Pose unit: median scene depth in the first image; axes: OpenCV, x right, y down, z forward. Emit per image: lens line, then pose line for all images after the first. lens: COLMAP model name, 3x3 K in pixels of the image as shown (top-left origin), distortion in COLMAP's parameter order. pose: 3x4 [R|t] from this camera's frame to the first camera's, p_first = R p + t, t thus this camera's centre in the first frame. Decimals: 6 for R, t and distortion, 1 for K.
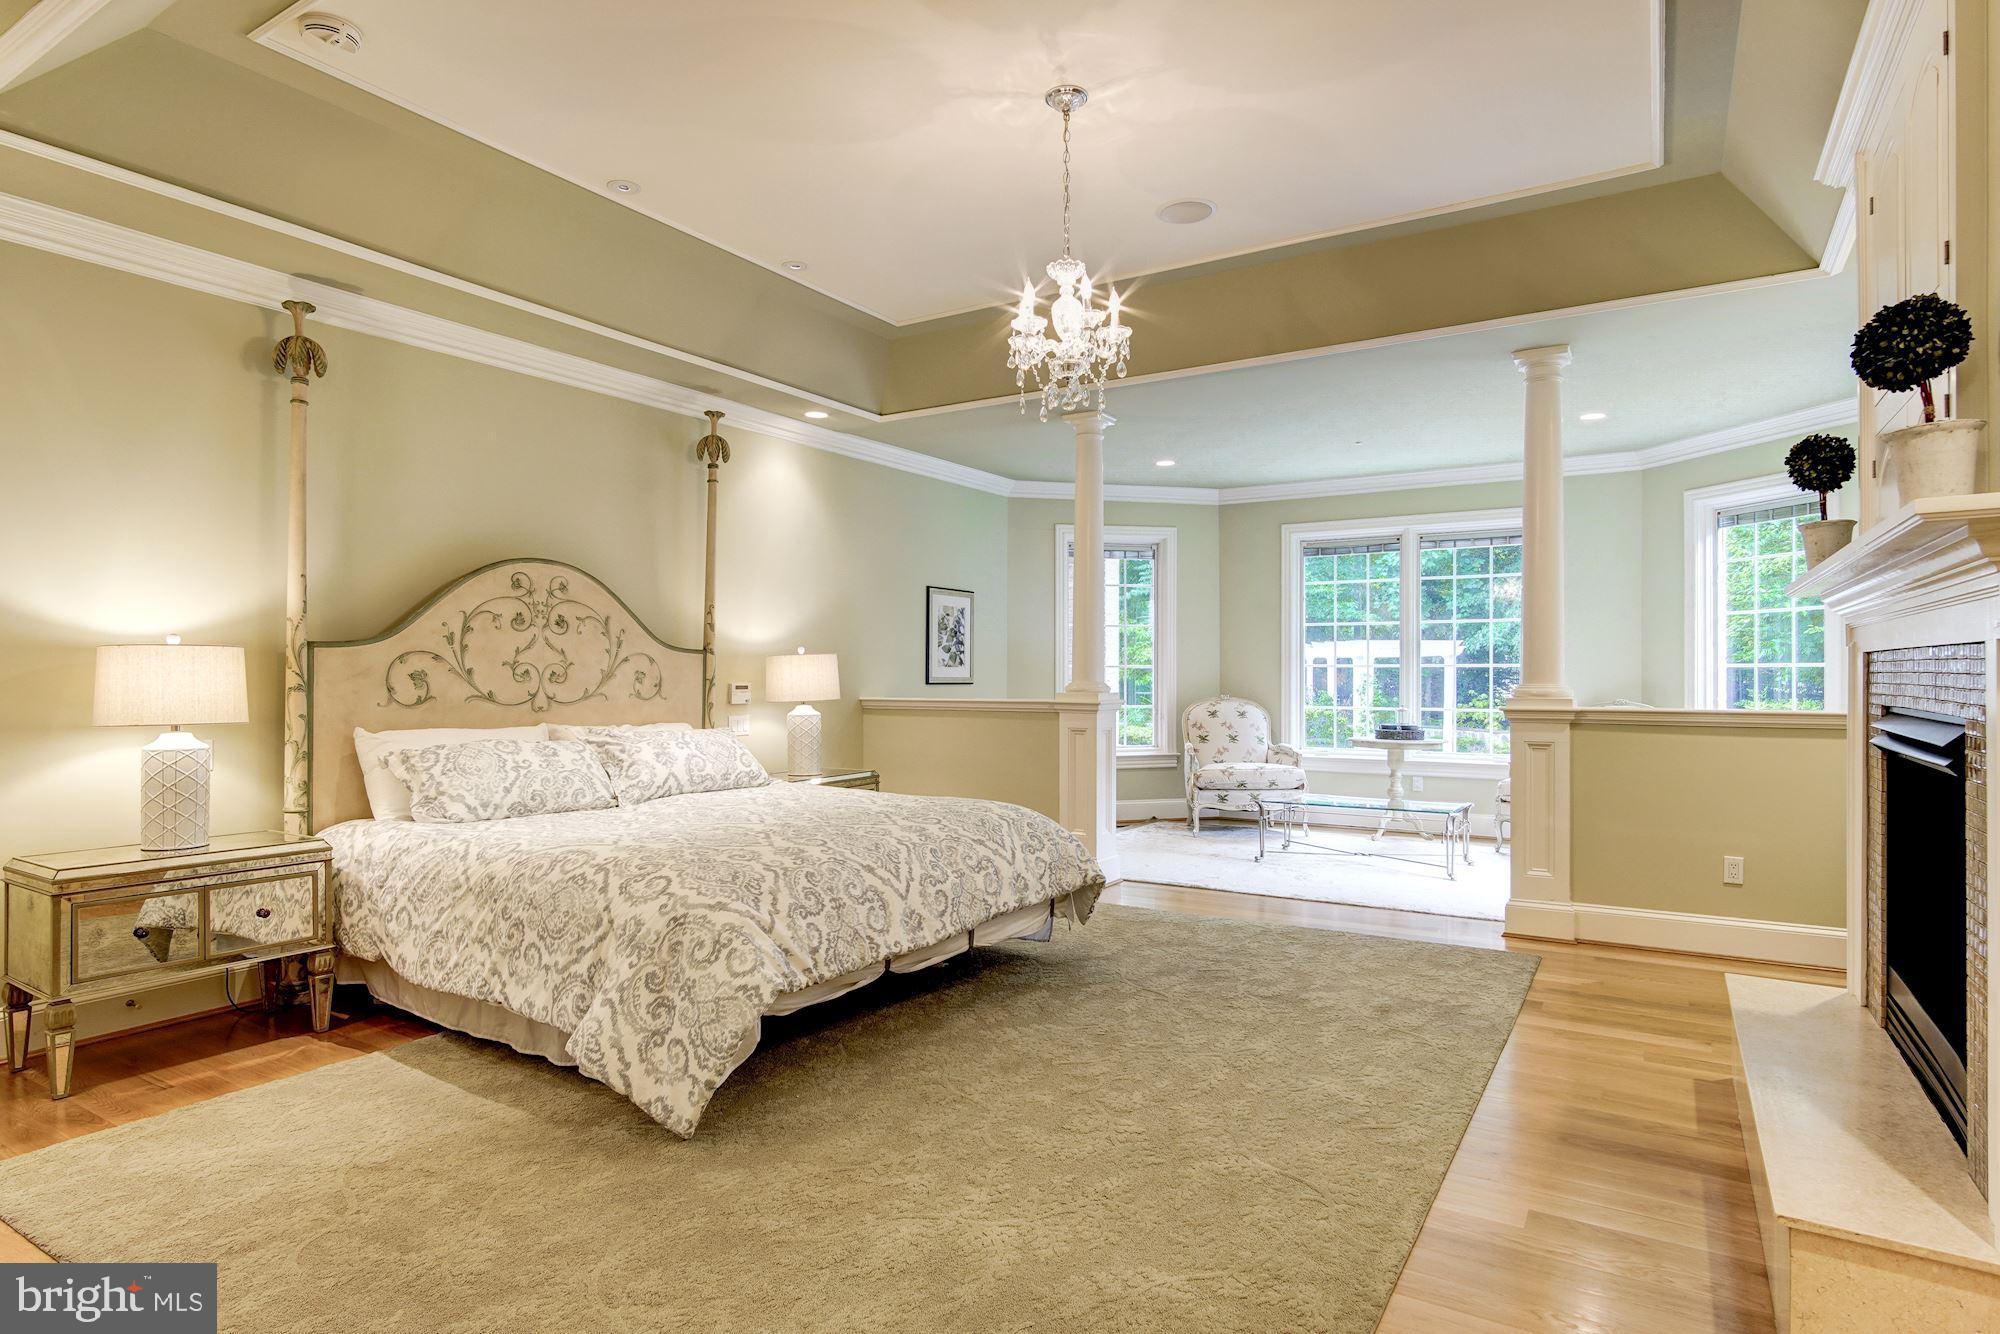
lens RADIAL K [[1075.6, 0, 1005.2], [0, 1075.6, 669.5], [0, 0, 1]] dist [-0.025670, 0.014945]
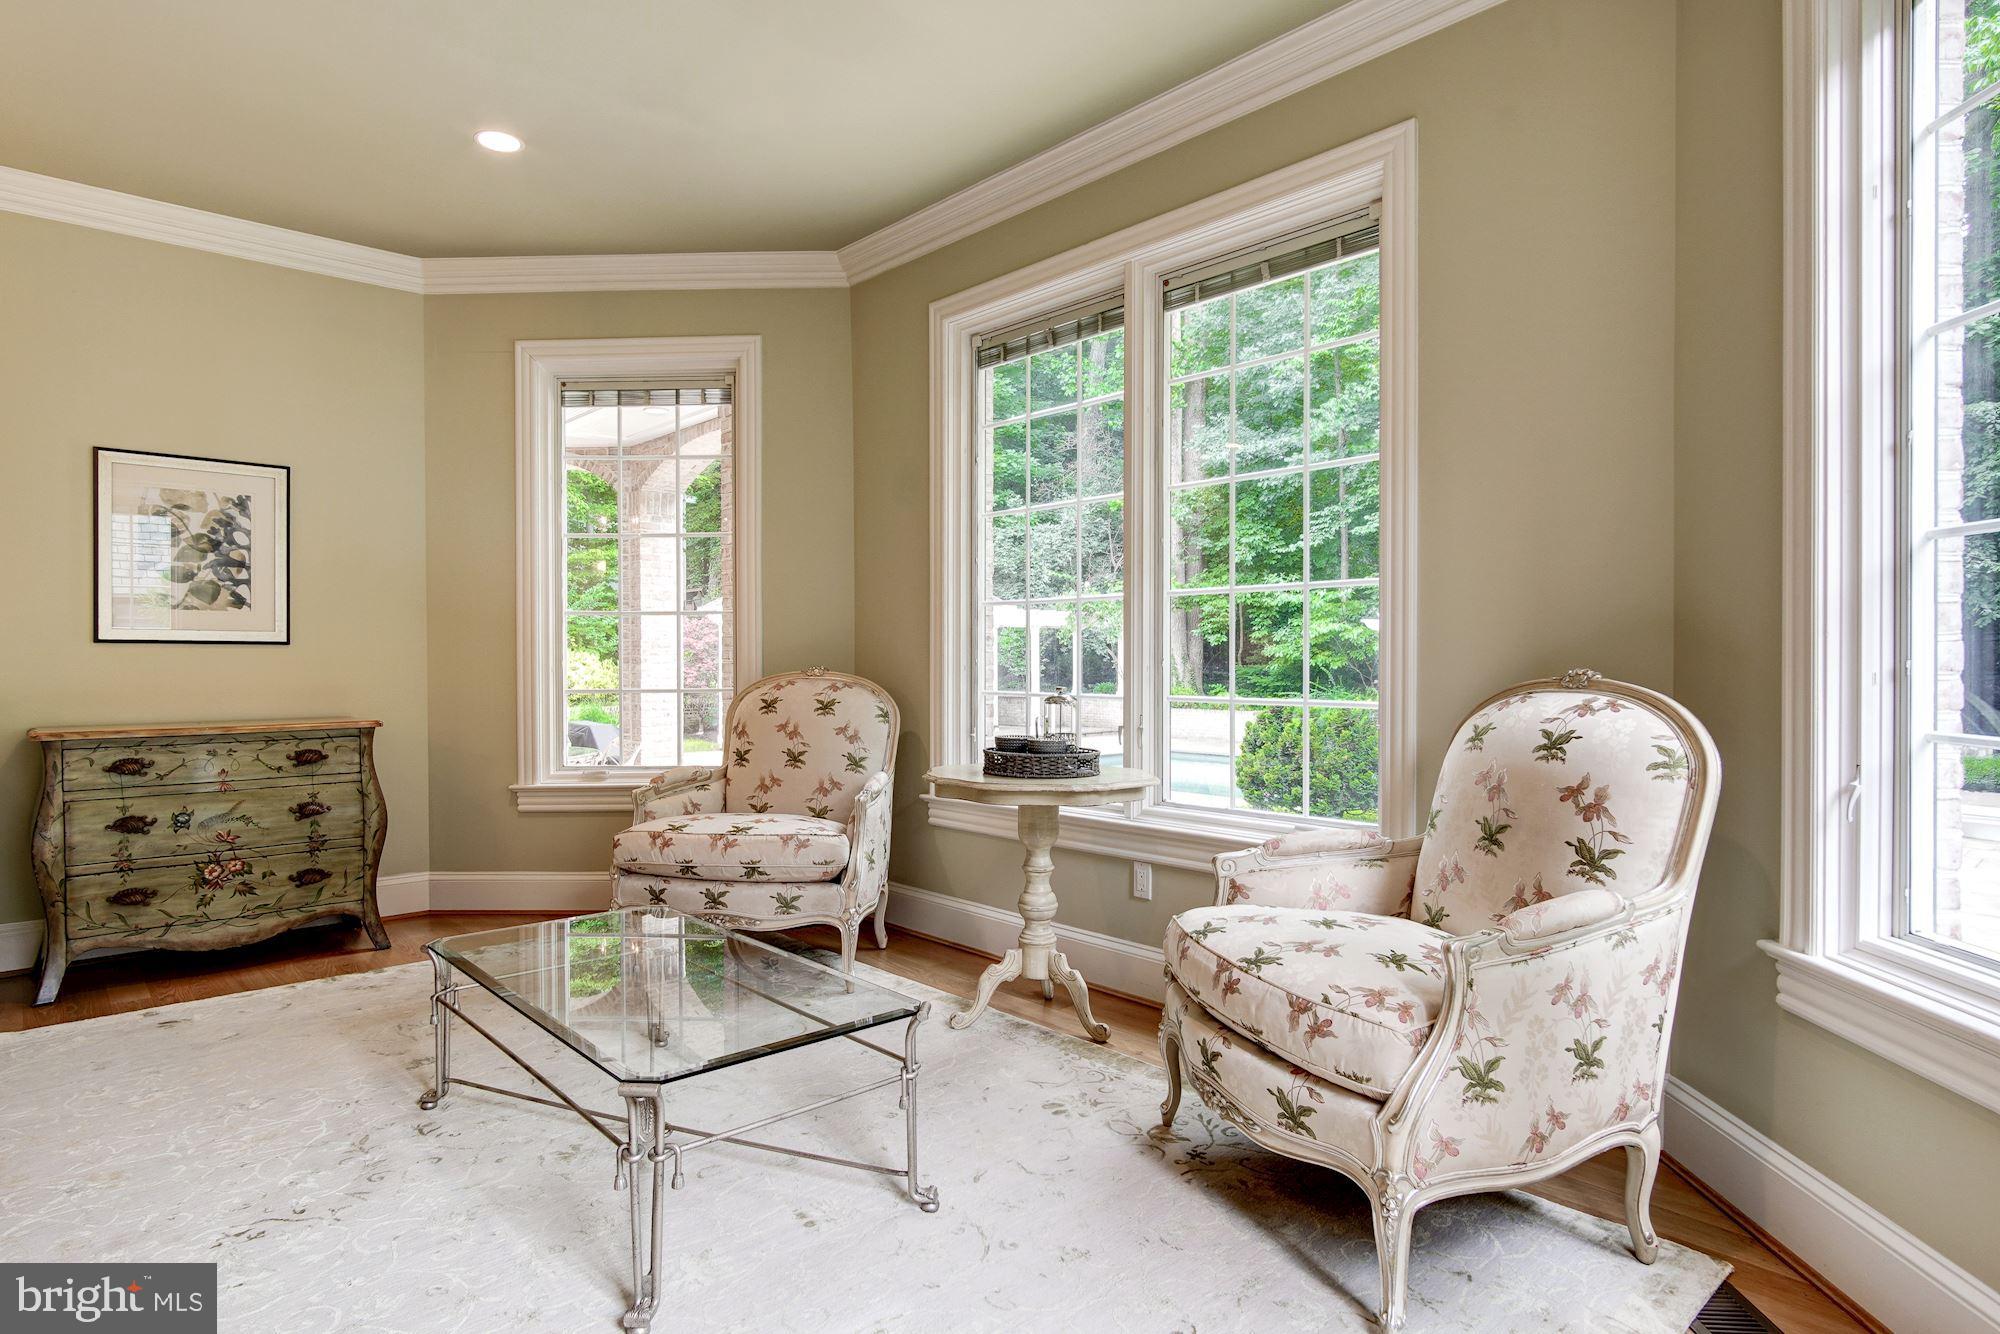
lens RADIAL K [[1072.2, 0, 993.4], [0, 1072.2, 670.5], [0, 0, 1]] dist [-0.011842, 0.000967]
pose [[0.962610, -0.002146, -0.270881, 1.056468], [0.003539, 0.999983, 0.004655, 0.059777], [0.270866, -0.005439, 0.962602, 1.436405]]
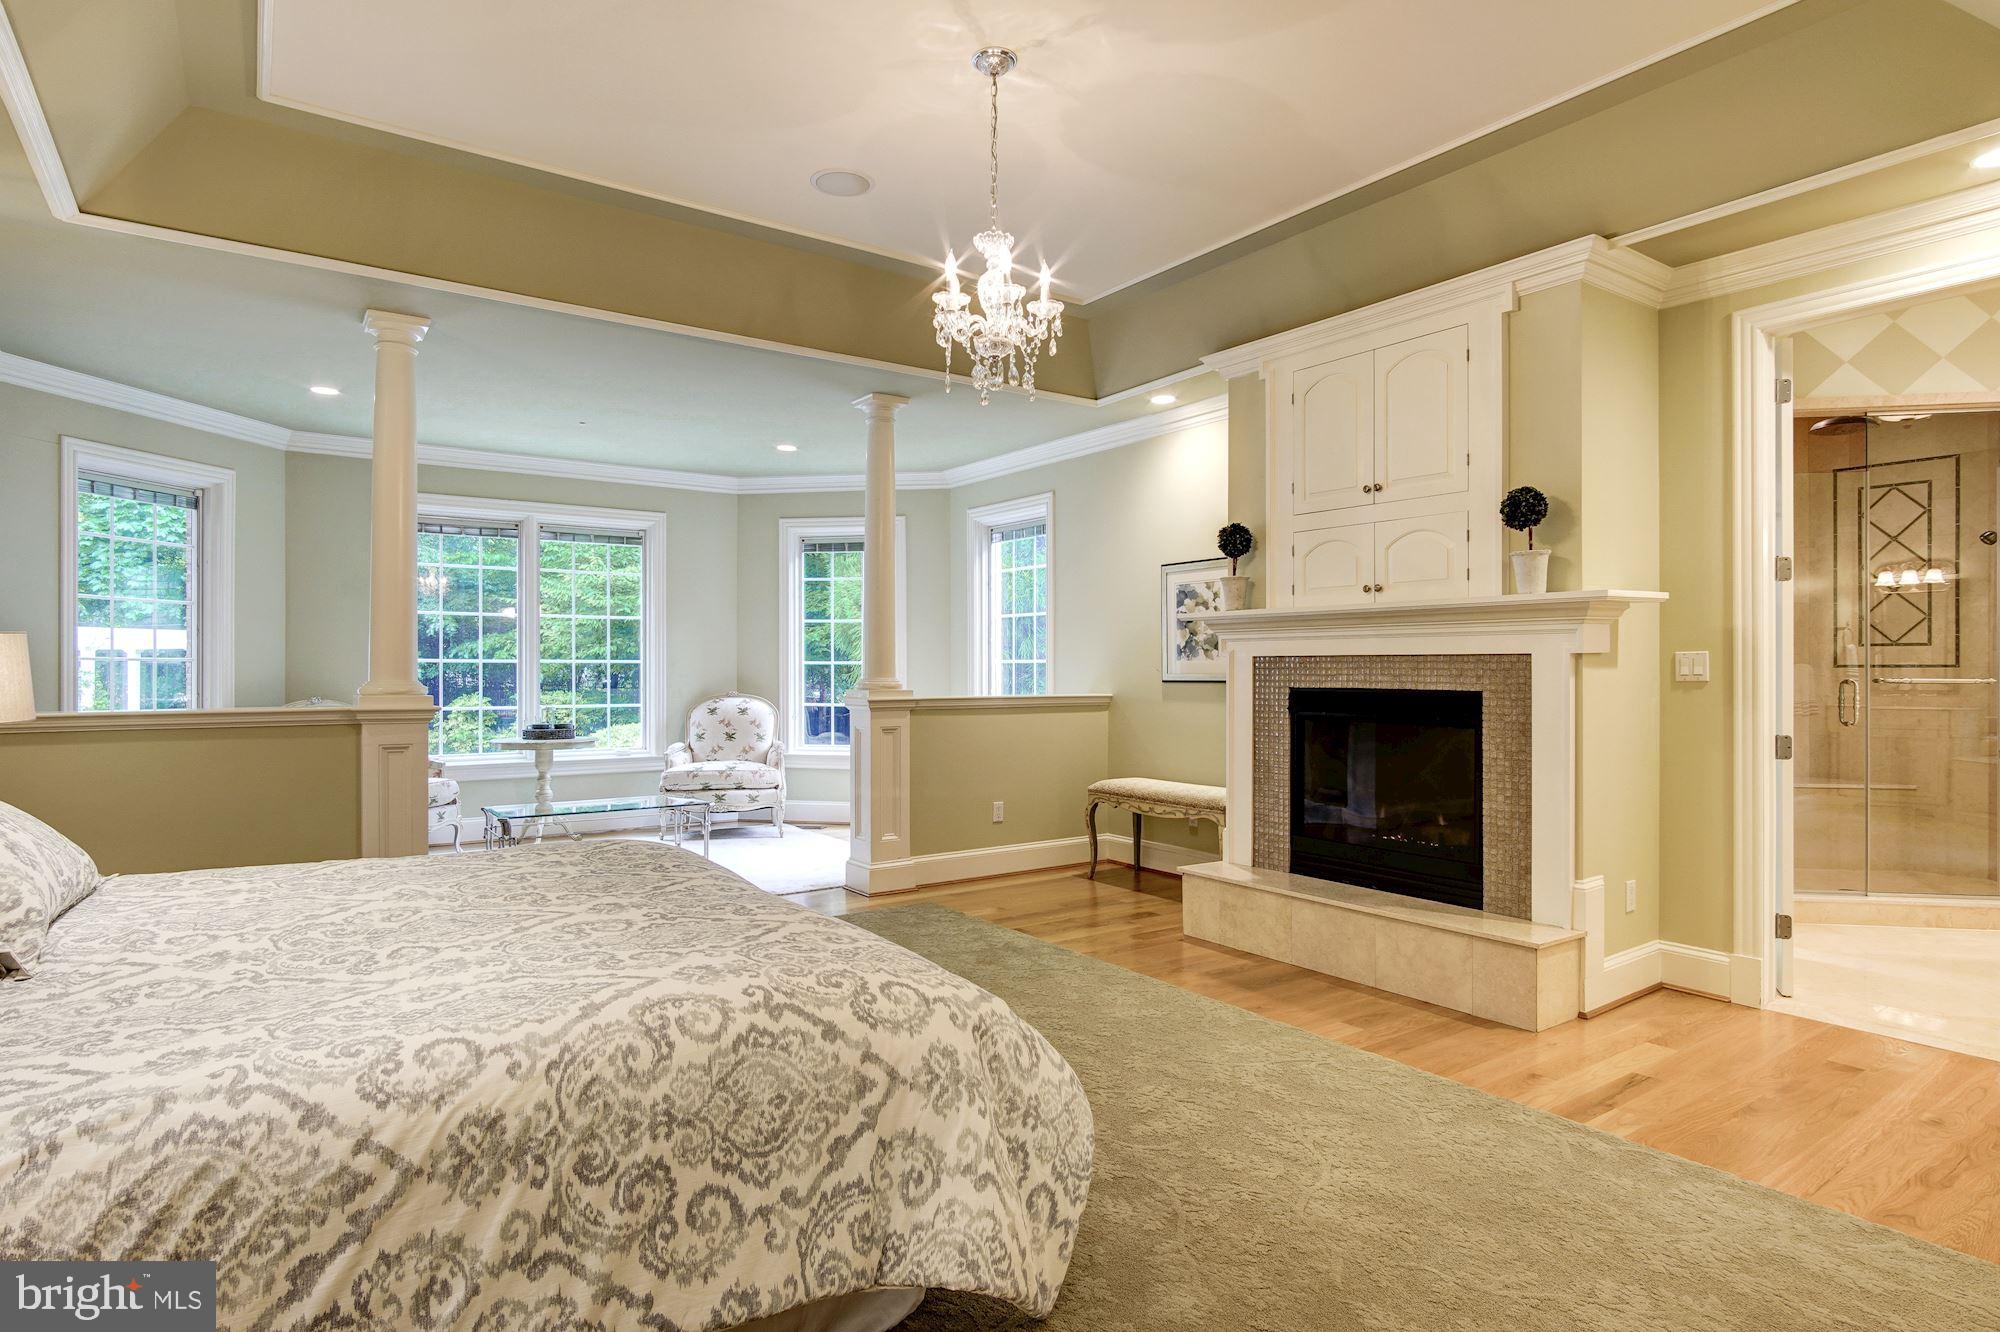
lens RADIAL K [[1072.2, 0, 993.4], [0, 1072.2, 669.5], [0, 0, 1]] dist [-0.011842, 0.000967]
pose [[0.400295, -0.001452, 0.916385, -0.788524], [-0.001649, 0.999996, 0.002305, 0.001998], [-0.916385, -0.002434, 0.400291, 0.608018]]
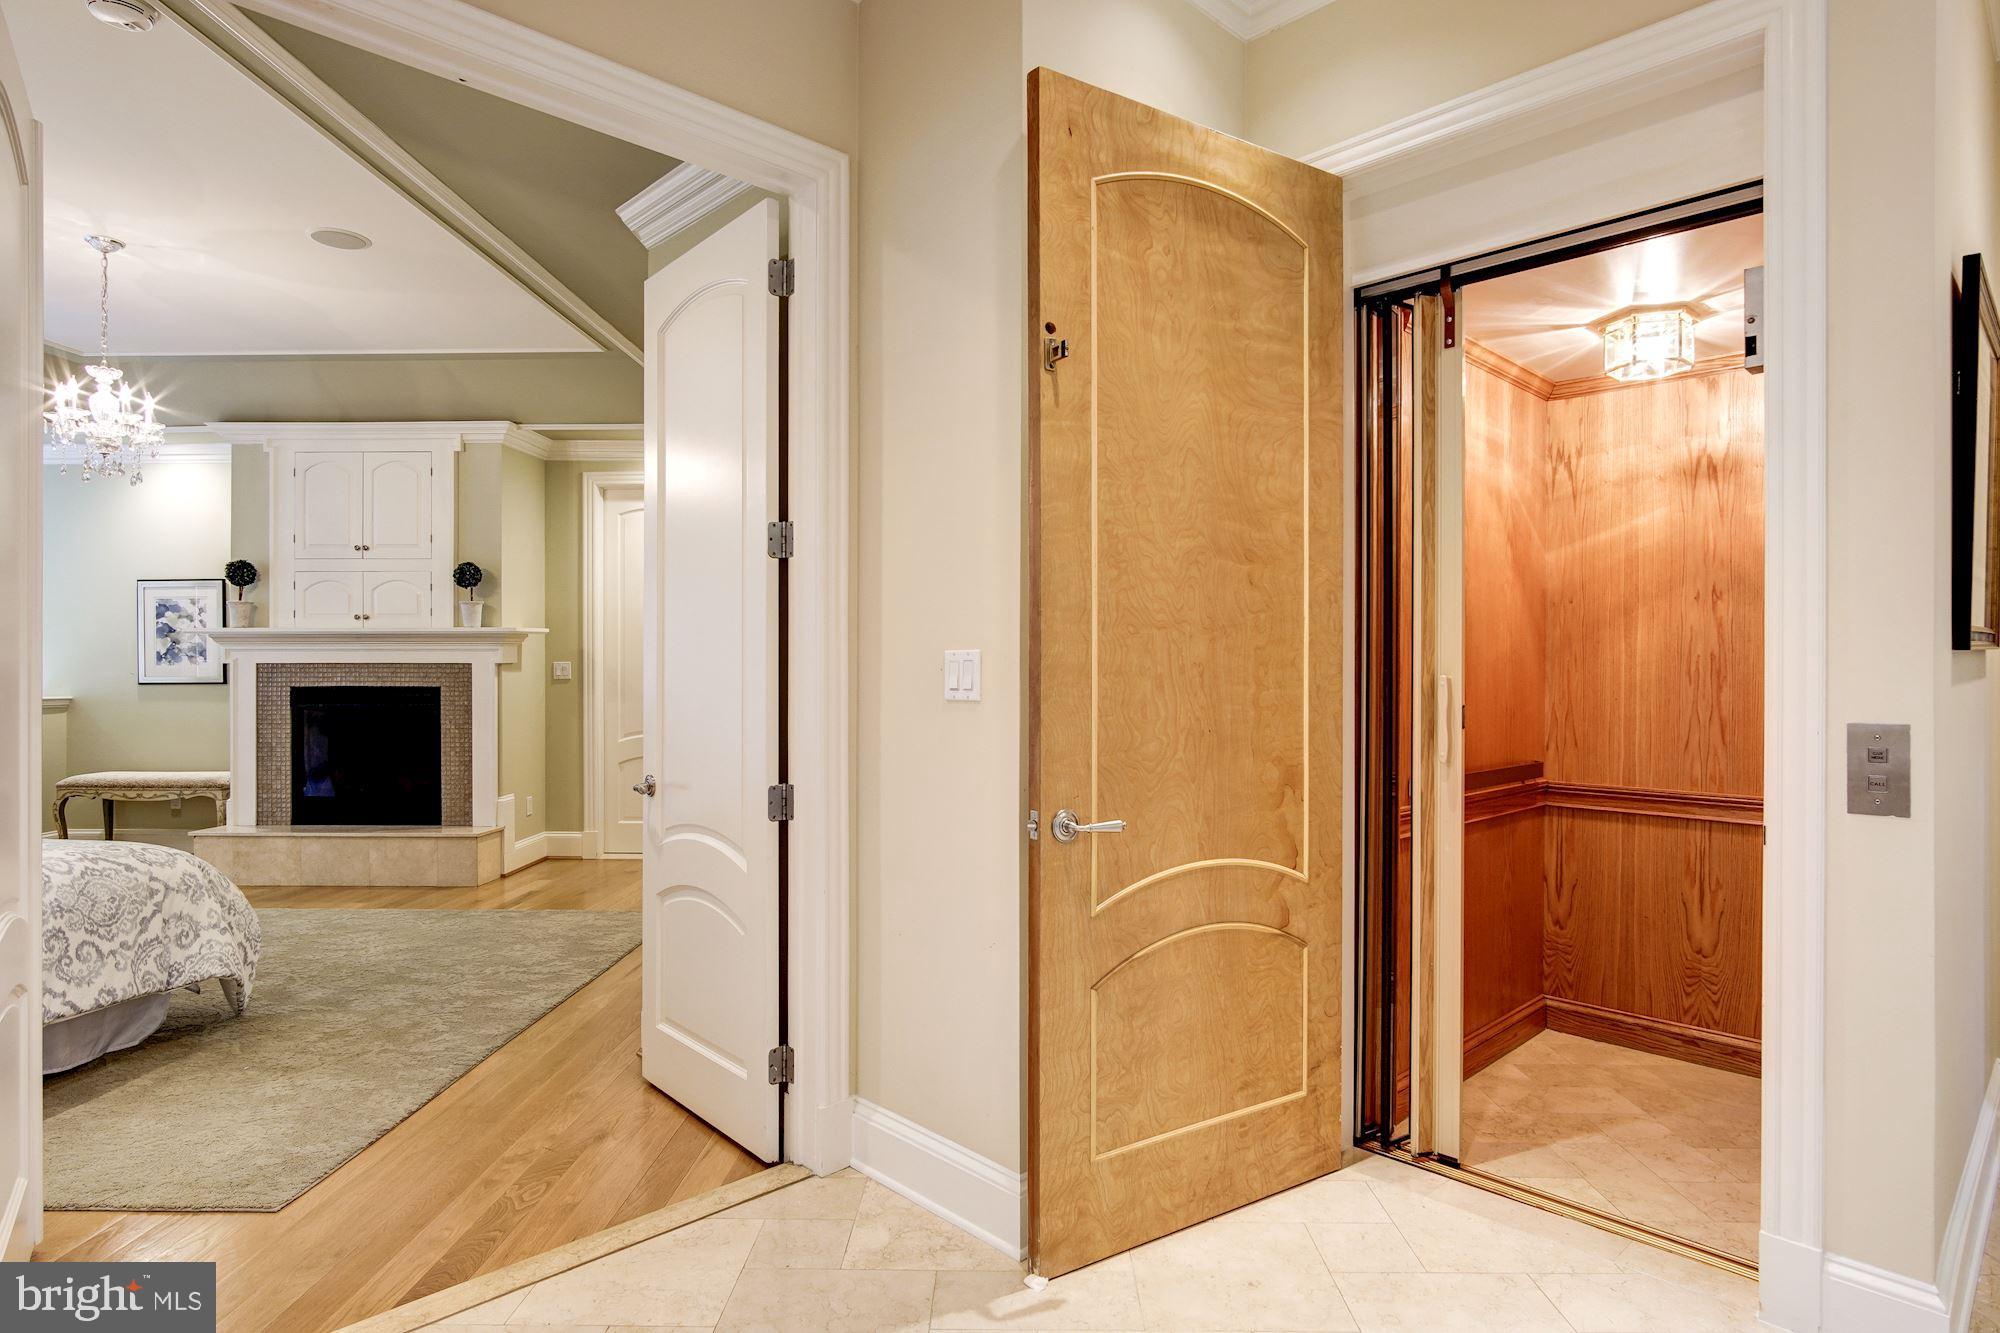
lens RADIAL K [[1072.2, 0, 993.4], [0, 1072.2, 670.0], [0, 0, 1]] dist [-0.011842, 0.000967]
pose [[-0.506174, -0.001316, 0.862430, -1.603308], [-0.001222, 0.999999, 0.000809, -0.004279], [-0.862431, -0.000644, -0.506175, 0.700154]]
